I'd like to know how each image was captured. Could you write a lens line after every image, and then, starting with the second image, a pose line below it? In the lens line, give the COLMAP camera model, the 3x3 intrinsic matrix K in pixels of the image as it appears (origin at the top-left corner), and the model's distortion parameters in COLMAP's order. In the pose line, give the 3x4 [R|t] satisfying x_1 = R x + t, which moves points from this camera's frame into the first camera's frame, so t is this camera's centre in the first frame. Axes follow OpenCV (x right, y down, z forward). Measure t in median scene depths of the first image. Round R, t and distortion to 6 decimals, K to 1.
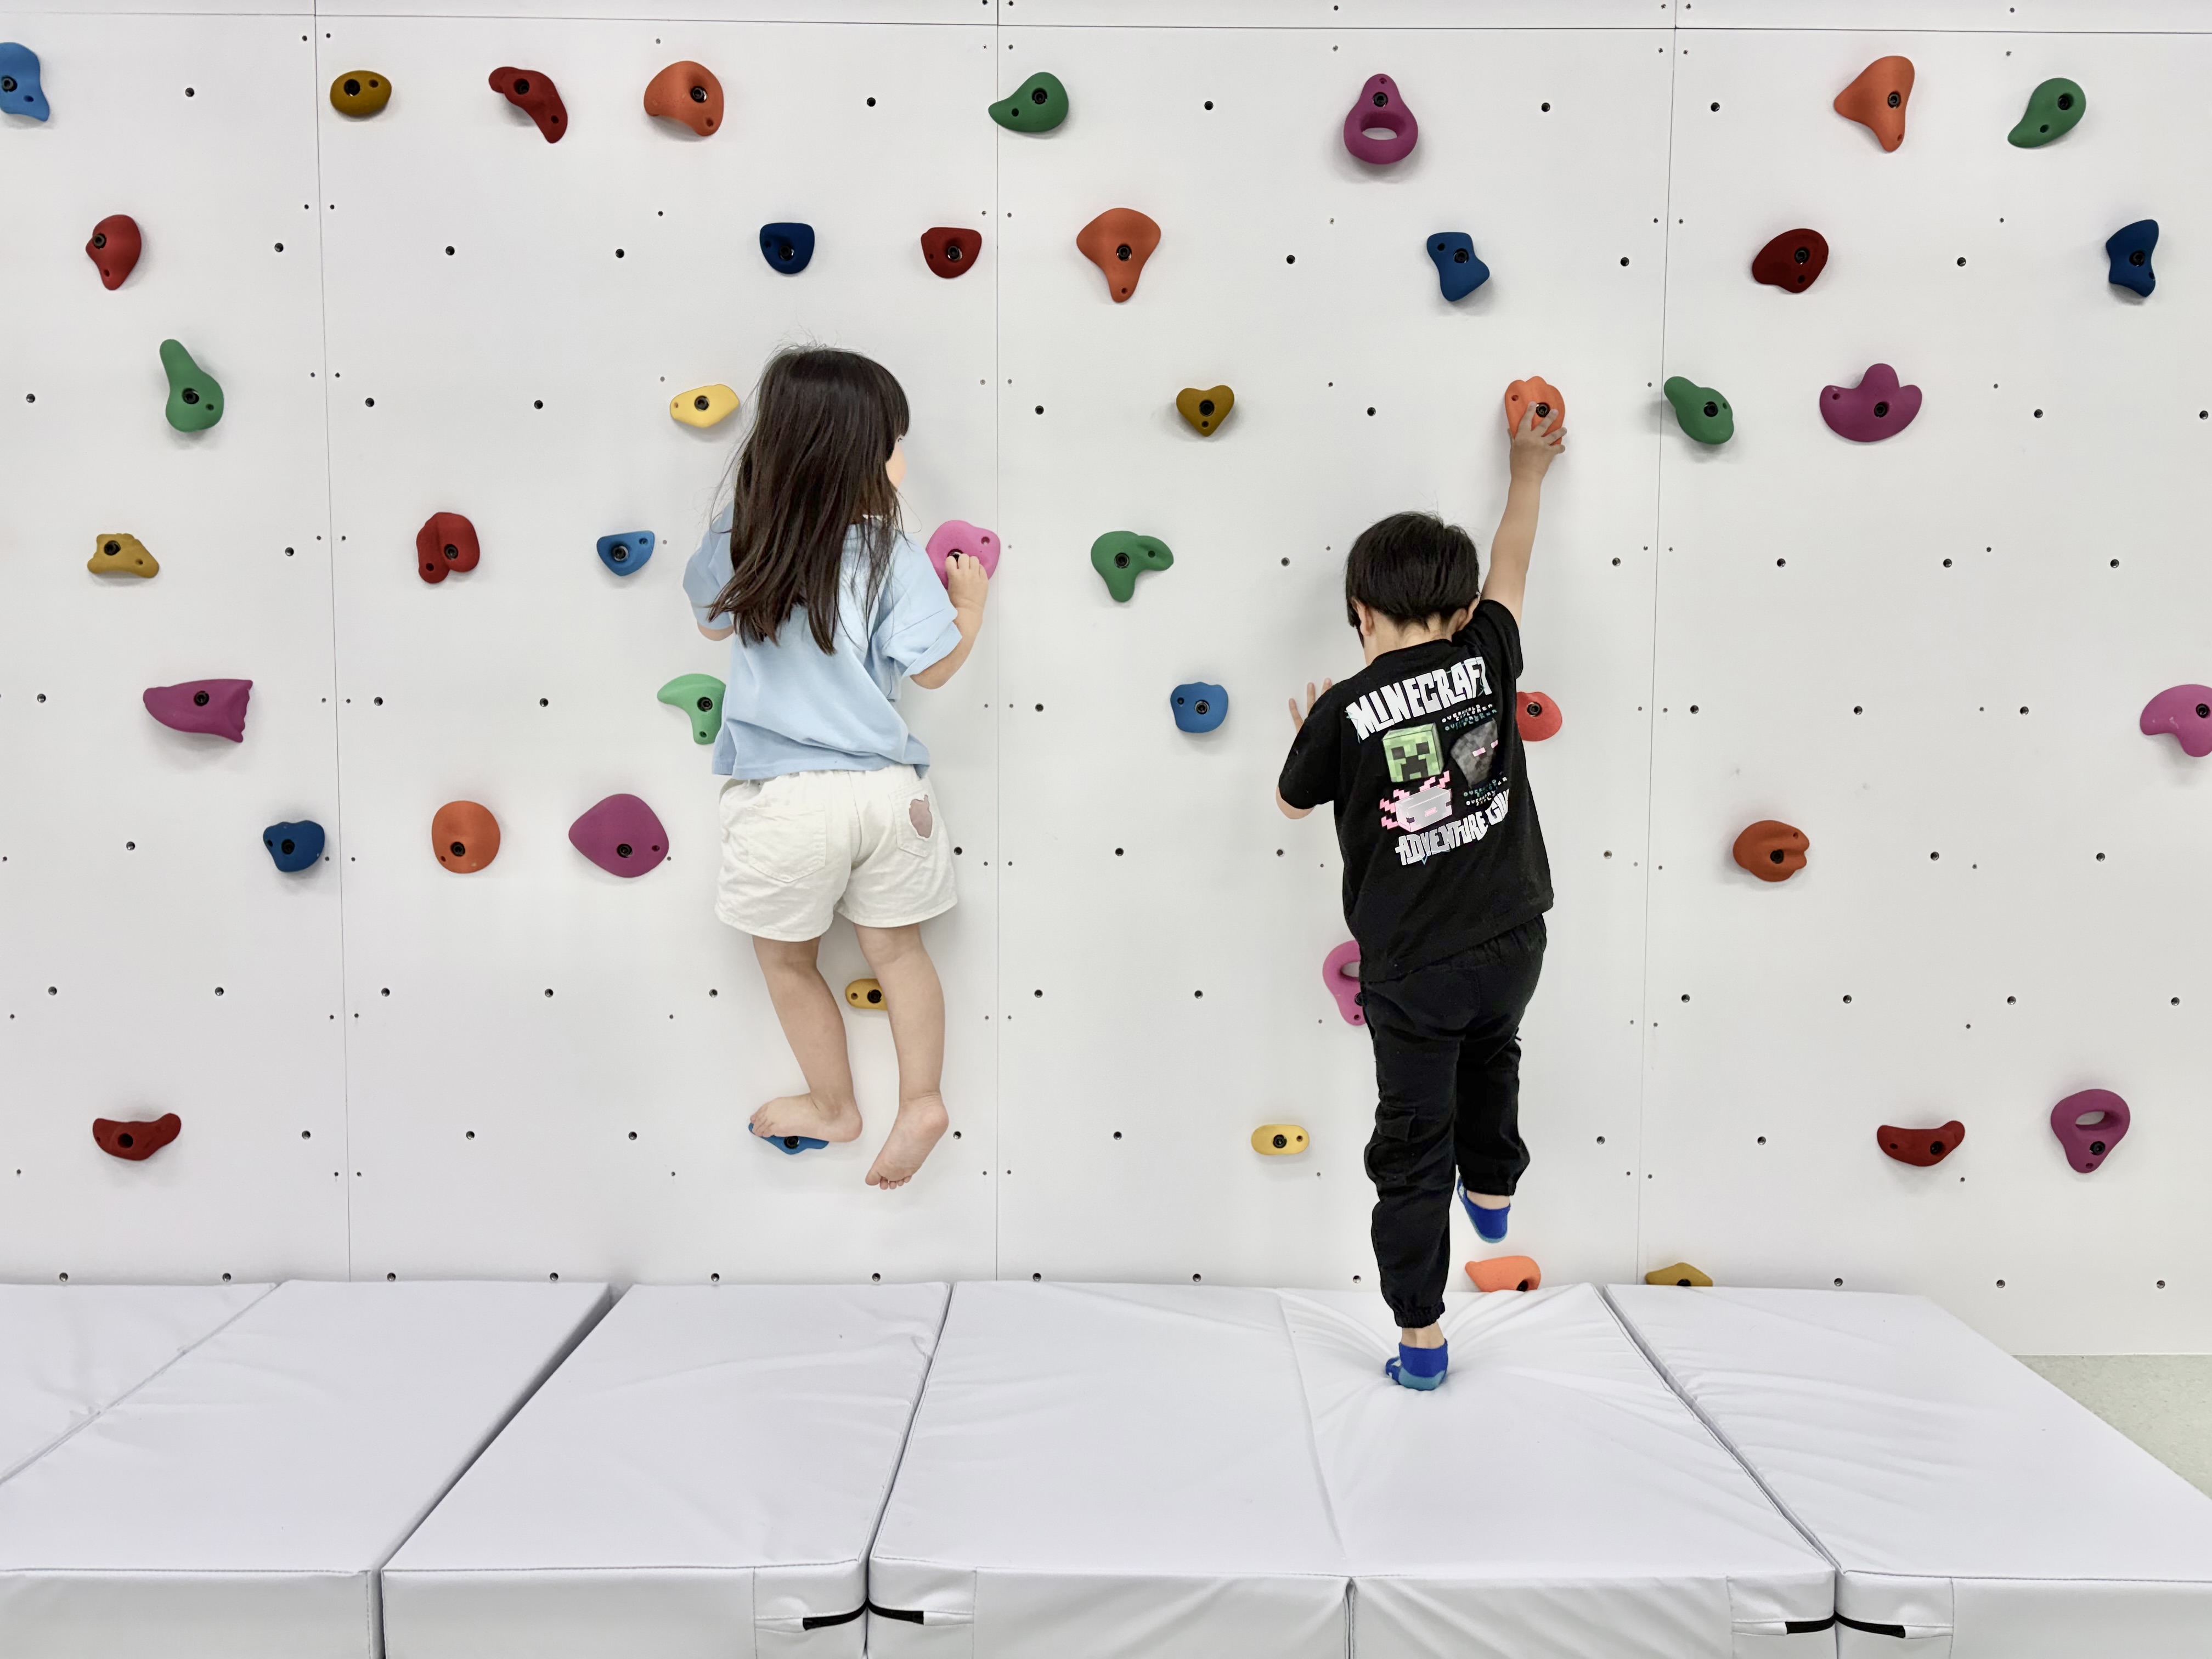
lens RADIAL K [[1482.0, 0, 1098.3], [0, 1482.0, 838.1], [0, 0, 1]] dist [0.024712, -0.015429]
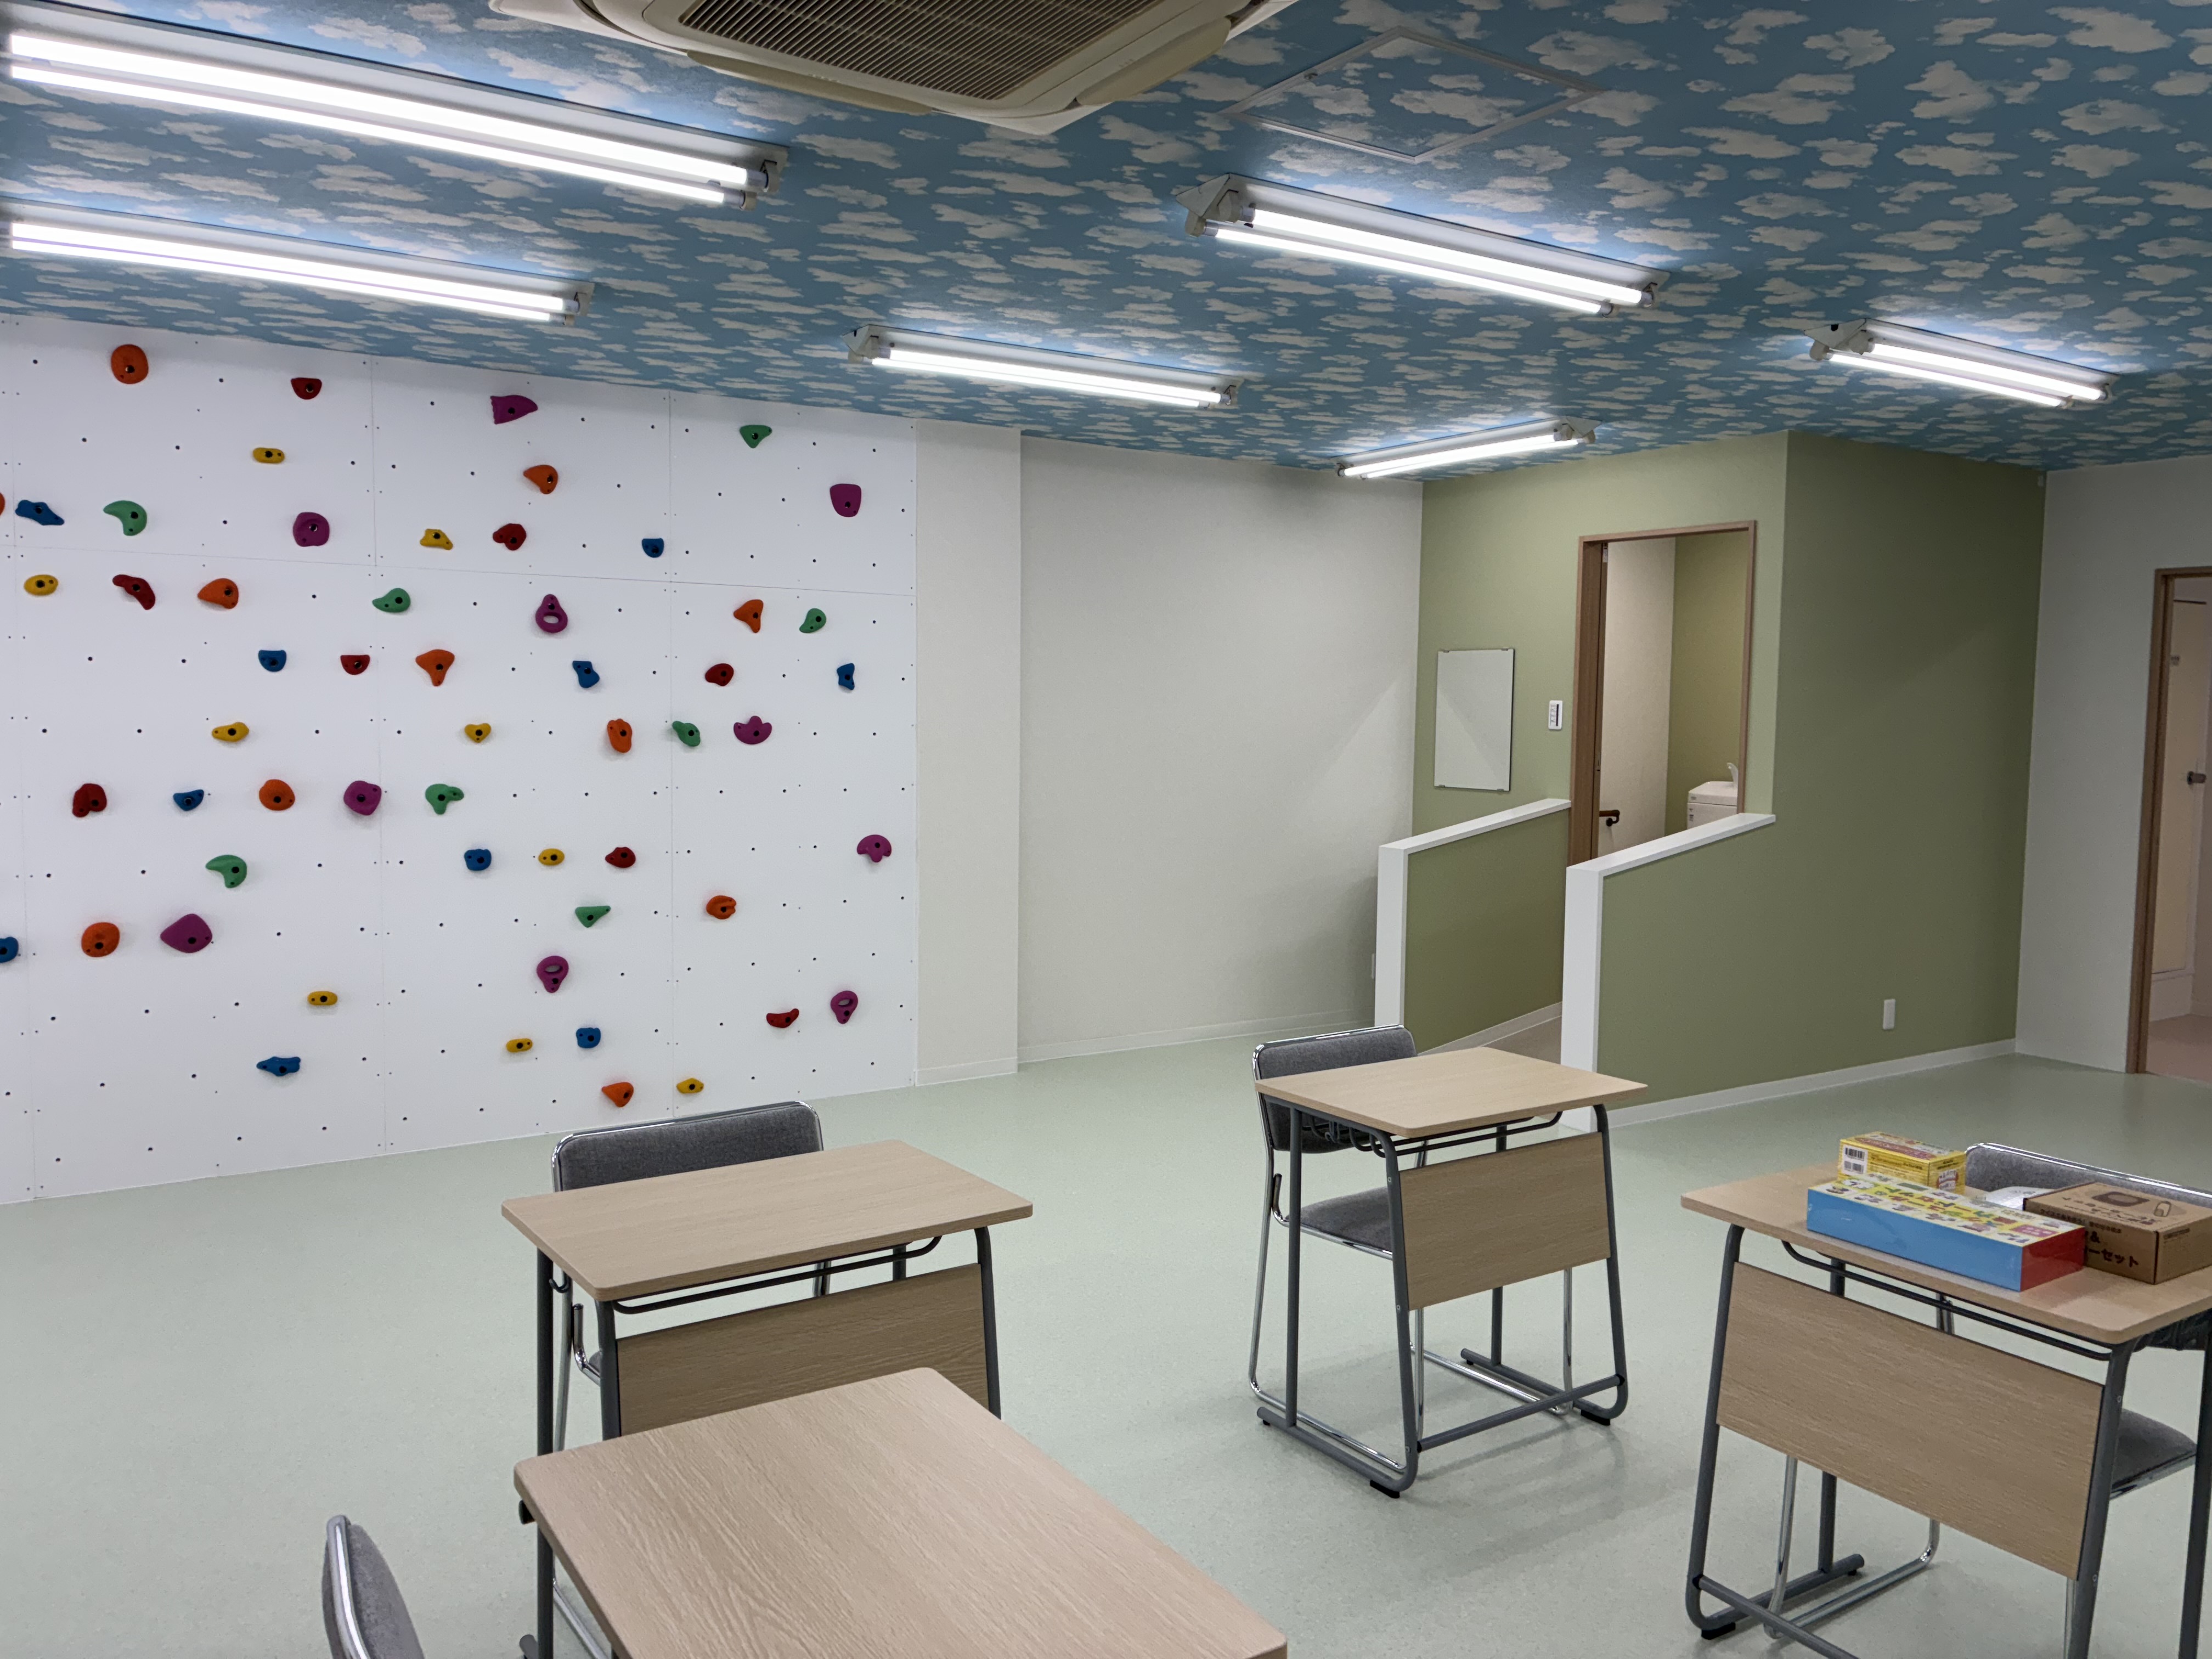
lens RADIAL K [[1669.2, 0, 1111.0], [0, 1669.2, 822.9], [0, 0, 1]] dist [0.045894, -0.003383]
pose [[0.841703, -0.031652, 0.539013, -0.513707], [0.026415, 0.999499, 0.017444, -0.166983], [-0.539295, -0.000445, 0.842117, -1.741140]]
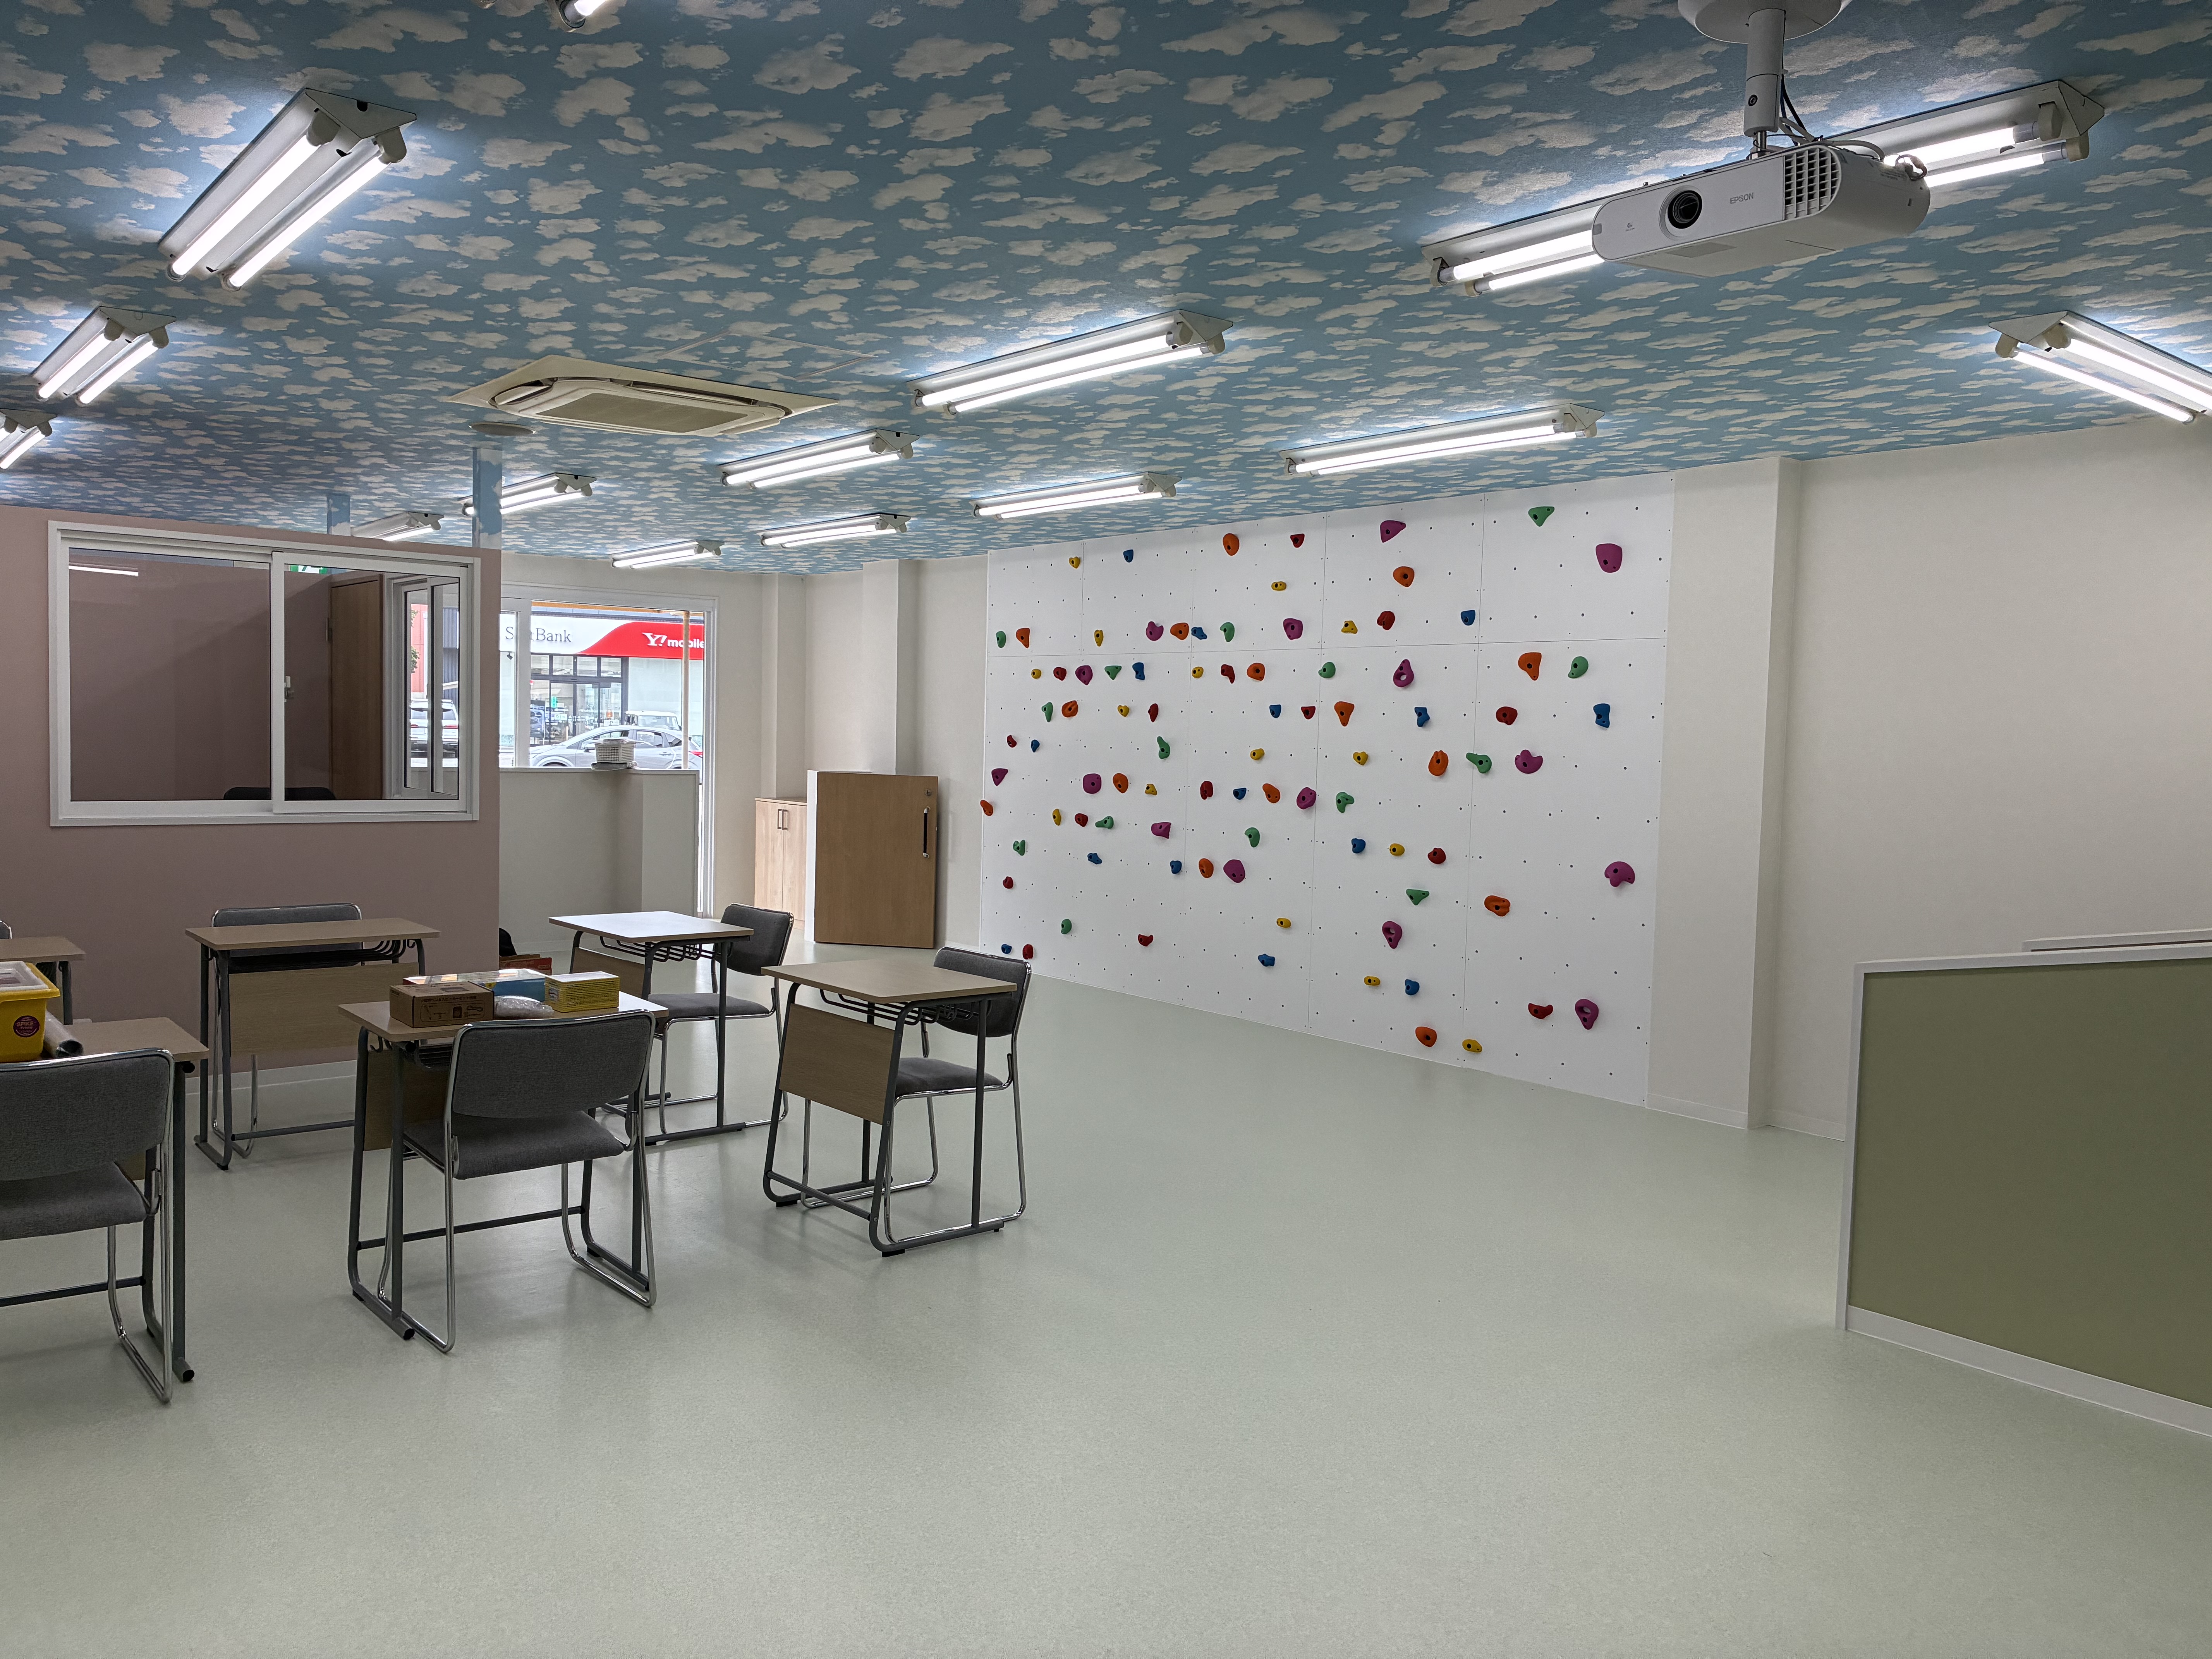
lens RADIAL K [[1669.2, 0, 1115.3], [0, 1669.2, 825.7], [0, 0, 1]] dist [0.045894, -0.003383]
pose [[0.629144, 0.056870, -0.775205, 2.649363], [-0.074254, 0.997156, 0.012889, -0.143159], [0.773734, 0.049453, 0.631578, -1.799564]]
